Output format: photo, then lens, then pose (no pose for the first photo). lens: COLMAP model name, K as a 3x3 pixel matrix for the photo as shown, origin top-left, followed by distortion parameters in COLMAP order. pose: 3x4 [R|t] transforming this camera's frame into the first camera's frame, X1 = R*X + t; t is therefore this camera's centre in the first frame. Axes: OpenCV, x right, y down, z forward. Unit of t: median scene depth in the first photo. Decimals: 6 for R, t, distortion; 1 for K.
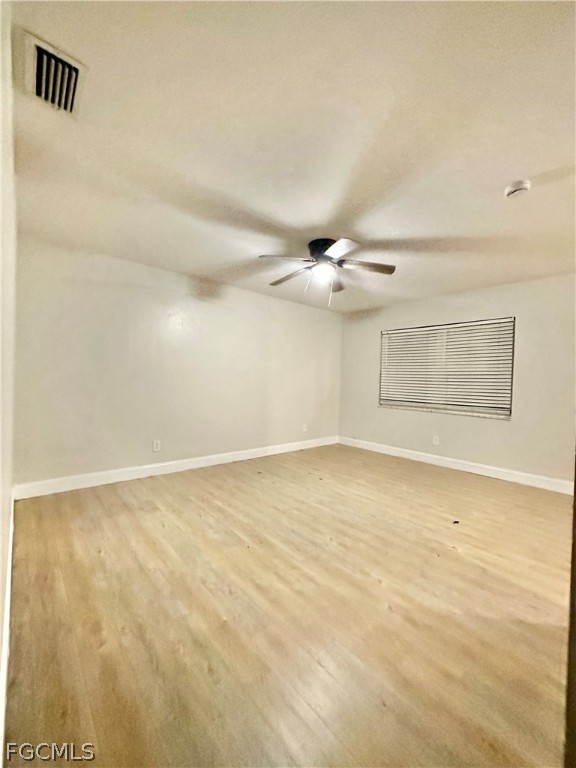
lens RADIAL K [[305.1, 0, 290.0], [0, 305.1, 385.7], [0, 0, 1]] dist [-0.001628, -0.000211]
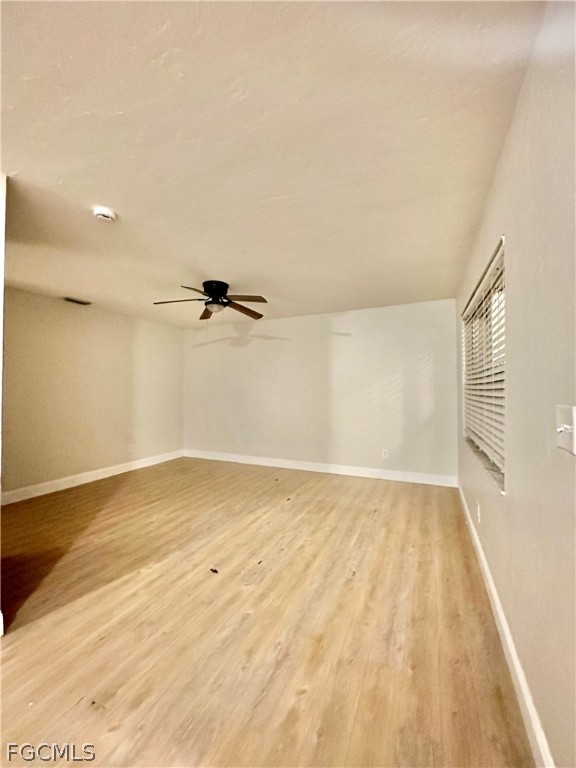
lens RADIAL K [[305.1, 0, 290.0], [0, 305.1, 385.7], [0, 0, 1]] dist [-0.001628, -0.000211]
pose [[0.414967, -0.037561, -0.909061, 1.432450], [-0.003761, 0.999068, -0.042997, -0.020856], [0.909829, 0.021262, 0.414439, 0.852730]]
